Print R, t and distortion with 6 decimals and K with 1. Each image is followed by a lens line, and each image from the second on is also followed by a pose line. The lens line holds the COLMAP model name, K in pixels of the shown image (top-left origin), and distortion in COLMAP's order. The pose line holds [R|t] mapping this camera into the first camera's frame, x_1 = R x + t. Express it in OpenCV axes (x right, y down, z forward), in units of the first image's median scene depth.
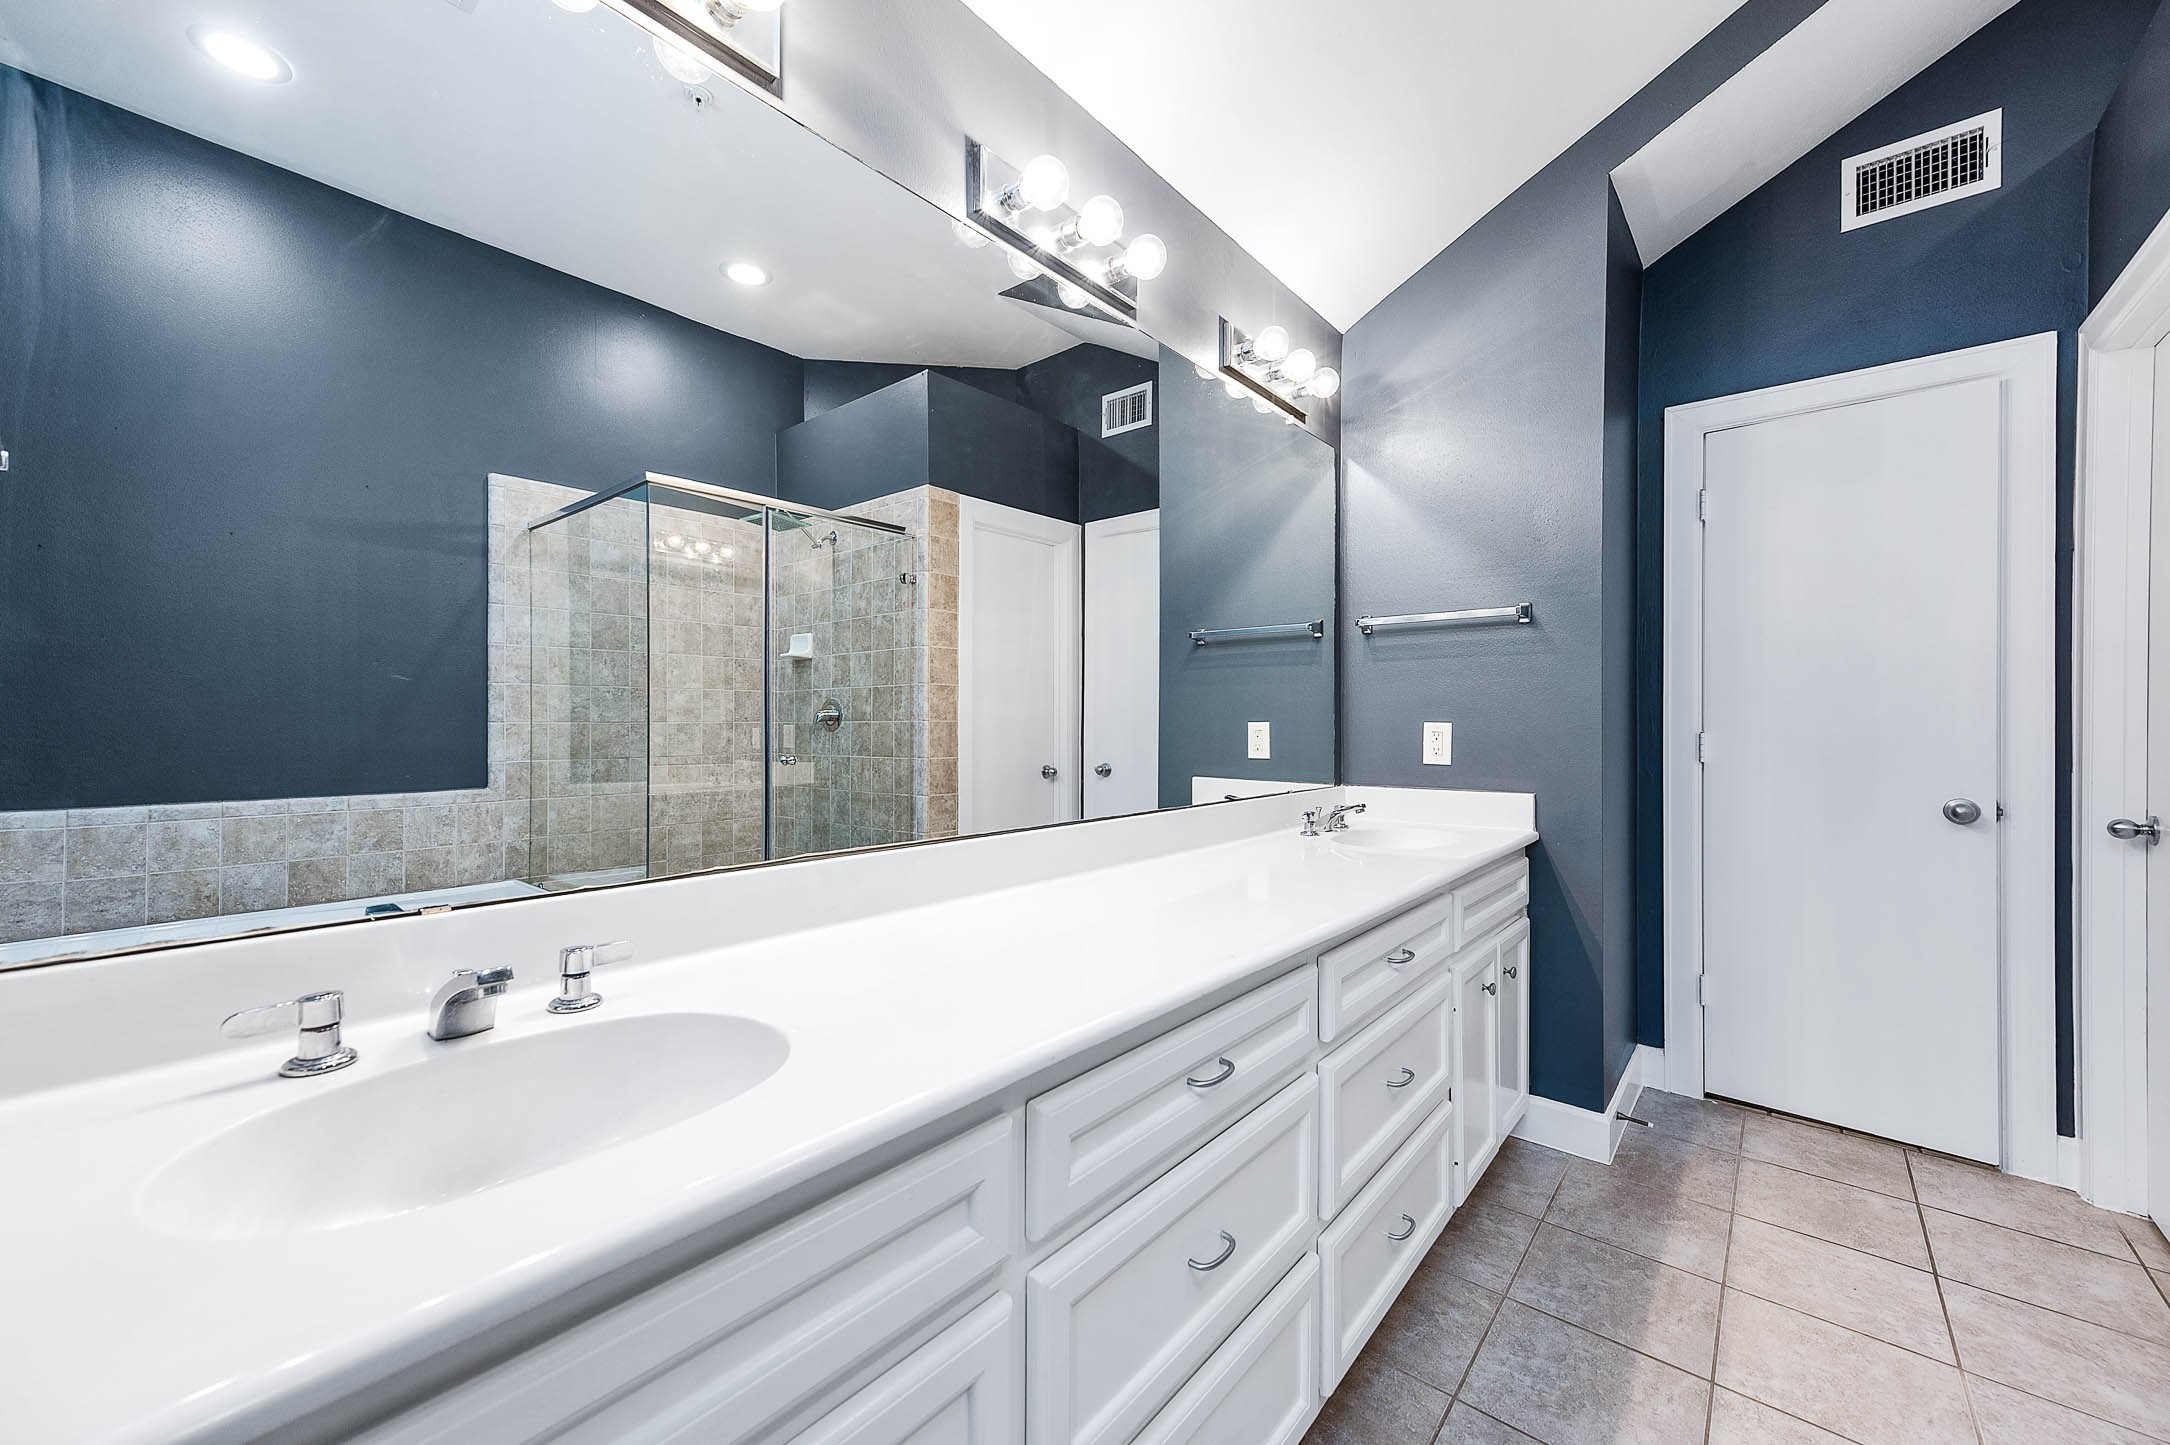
lens RADIAL K [[856.4, 0, 1083.8], [0, 856.4, 724.8], [0, 0, 1]] dist [0.010569, 0.000427]
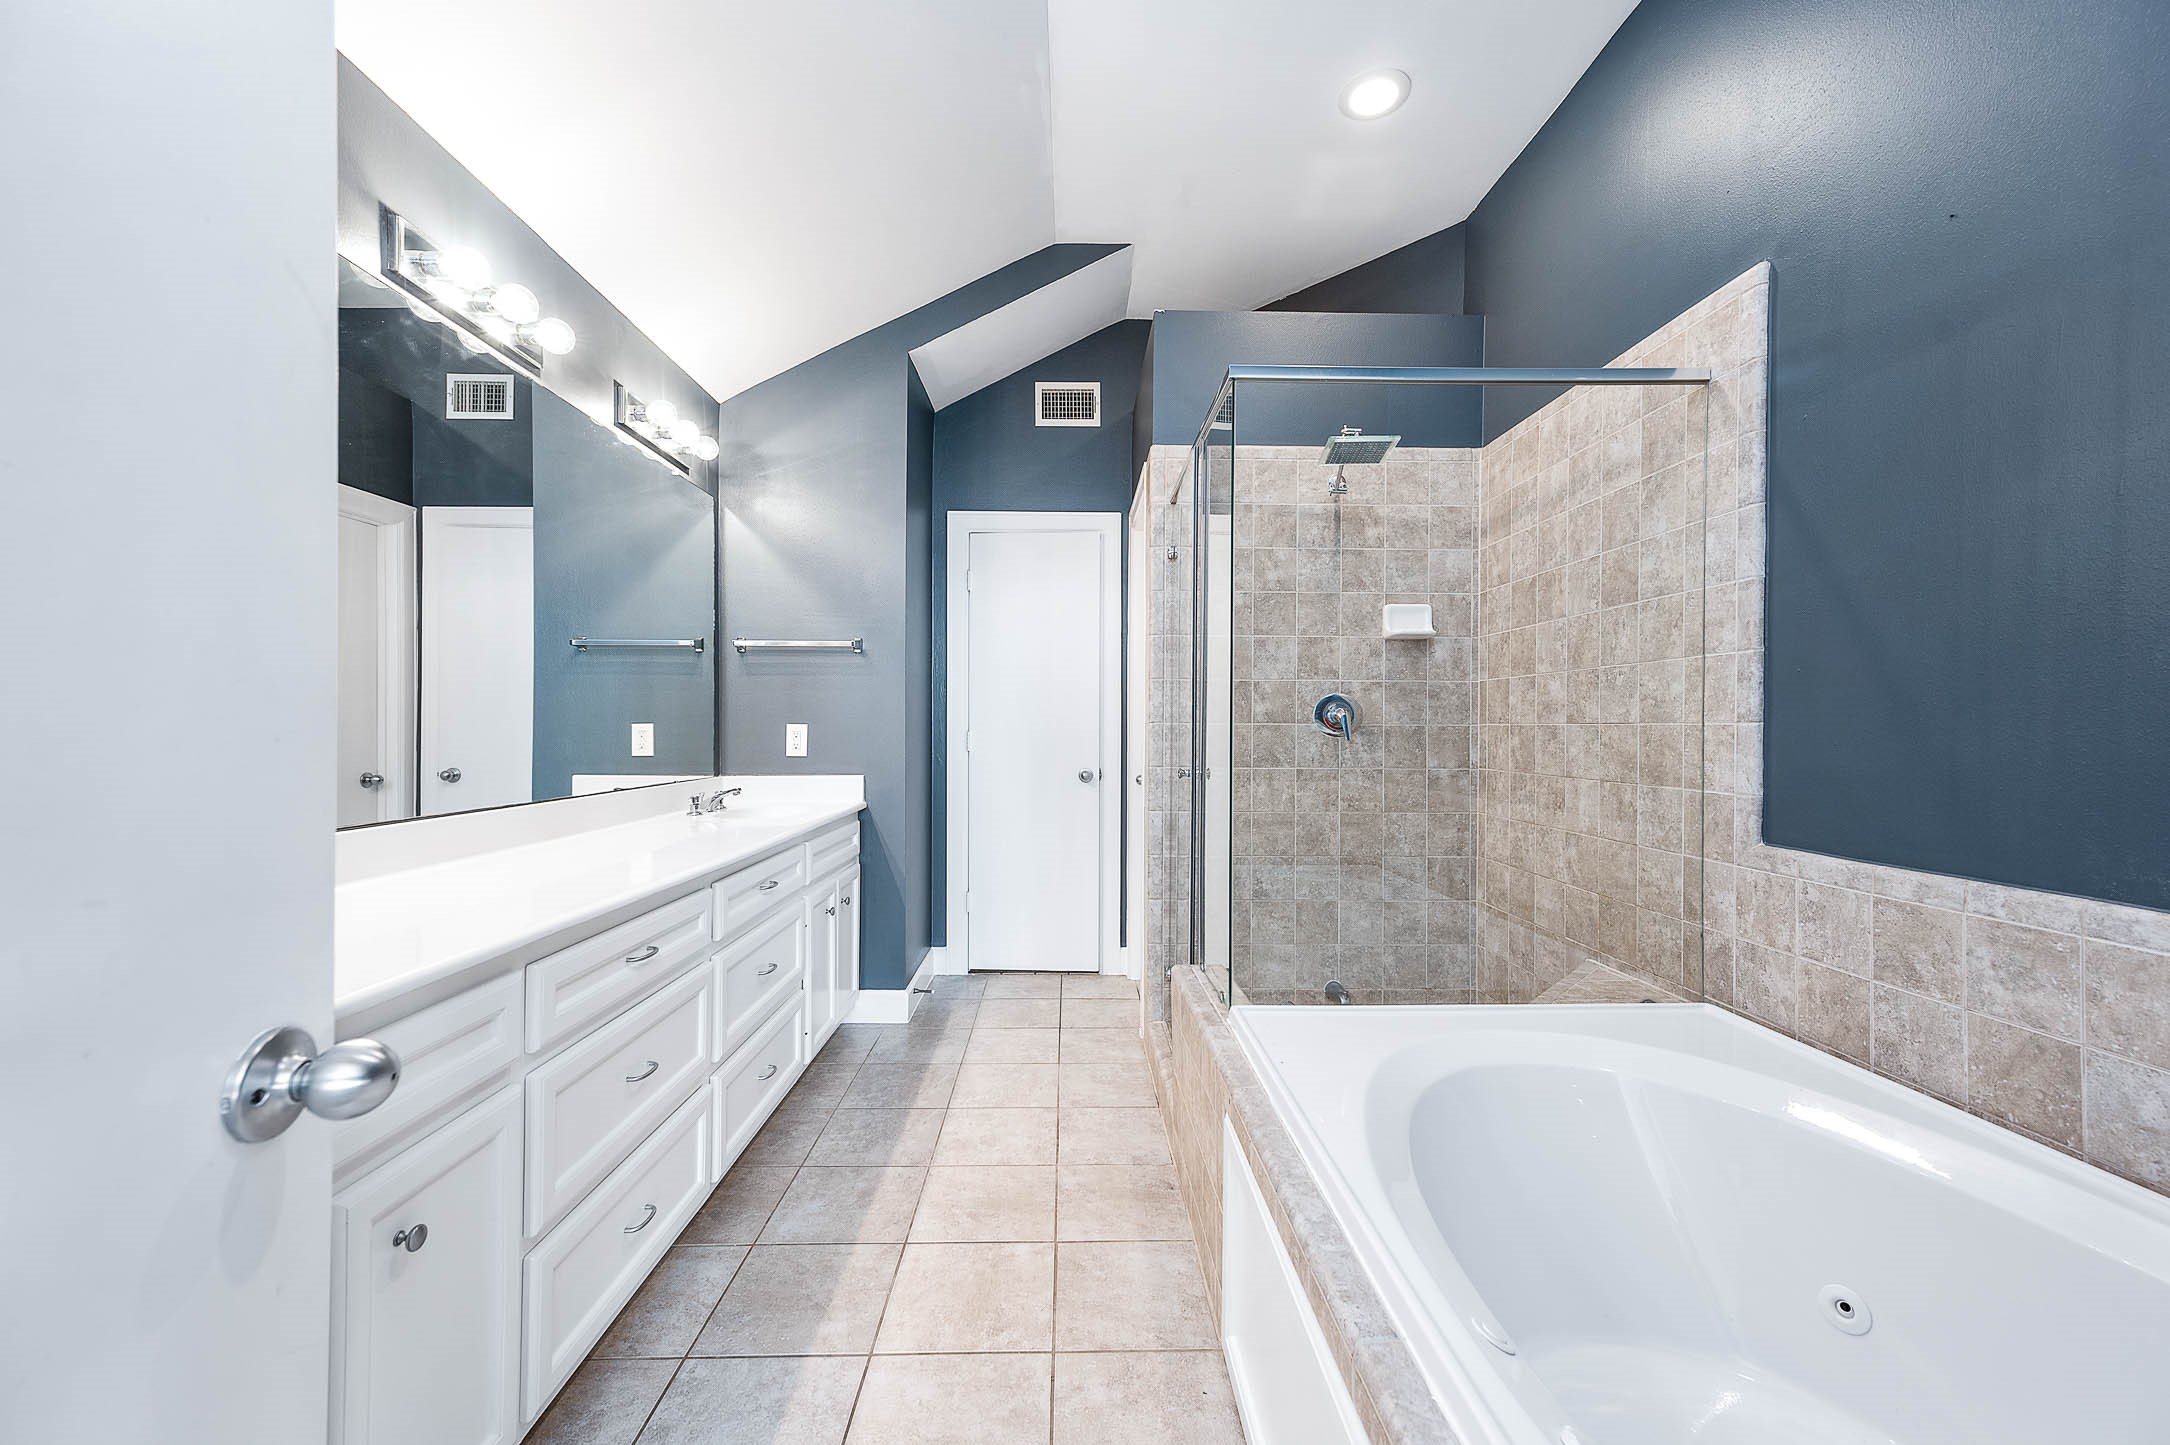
lens RADIAL K [[856.4, 0, 1083.8], [0, 856.4, 724.8], [0, 0, 1]] dist [0.010569, 0.000427]
pose [[0.760816, 0.001847, 0.648965, -0.112470], [0.000929, 0.999992, -0.003935, 0.004362], [-0.648967, 0.003597, 0.760808, -0.304107]]
